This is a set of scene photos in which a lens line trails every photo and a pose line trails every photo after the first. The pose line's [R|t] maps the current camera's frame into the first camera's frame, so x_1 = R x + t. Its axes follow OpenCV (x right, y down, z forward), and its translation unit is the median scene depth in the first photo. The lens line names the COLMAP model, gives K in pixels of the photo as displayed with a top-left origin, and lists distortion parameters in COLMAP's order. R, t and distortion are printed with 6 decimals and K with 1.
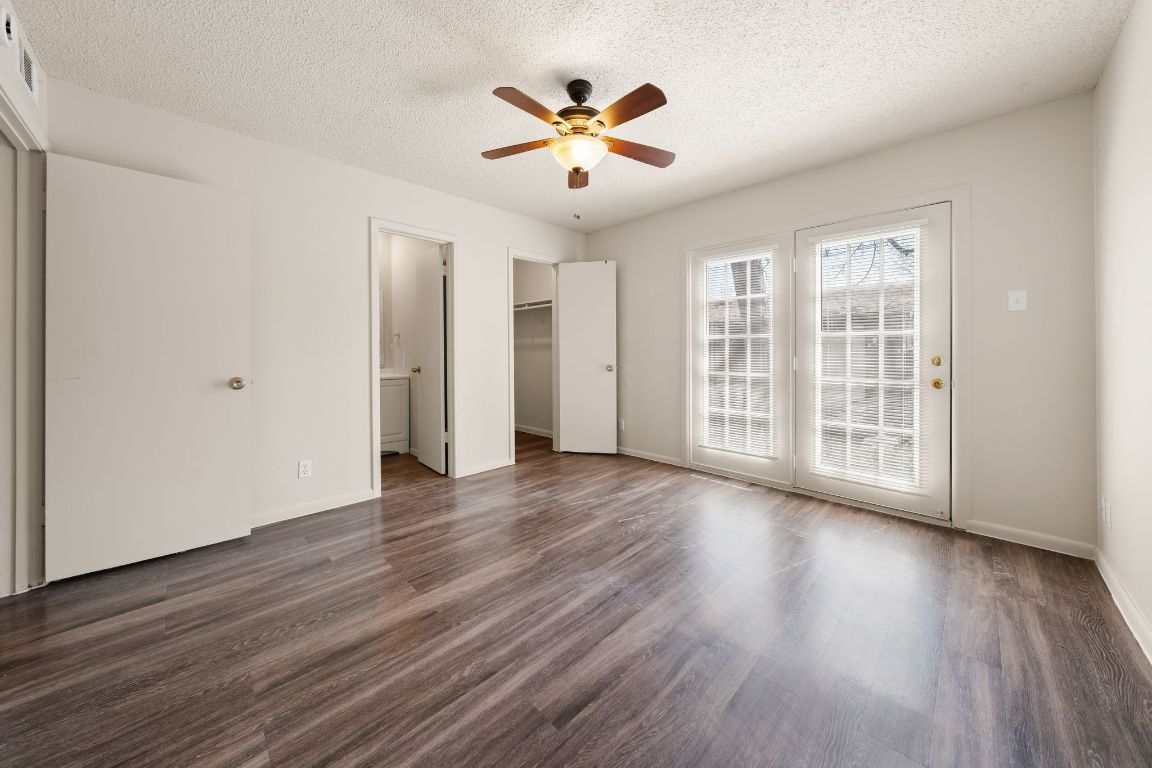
lens RADIAL K [[404.8, 0, 573.8], [0, 404.8, 345.9], [0, 0, 1]] dist [-0.000060, -0.000032]
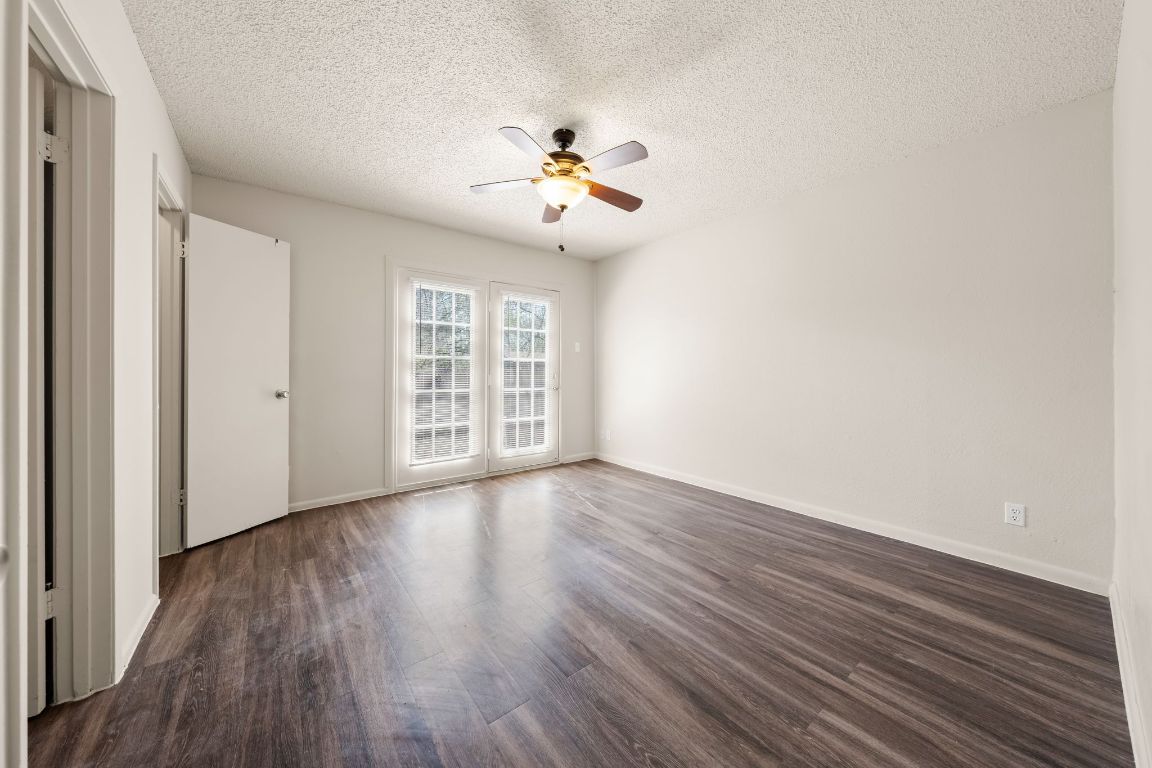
lens RADIAL K [[398.2, 0, 571.5], [0, 398.2, 362.3], [0, 0, 1]] dist [-0.000446, 0.000006]
pose [[0.117608, 0.023677, 0.992778, -1.082318], [-0.012986, 0.999667, -0.022303, 0.017193], [-0.992975, -0.010270, 0.117876, 0.856768]]
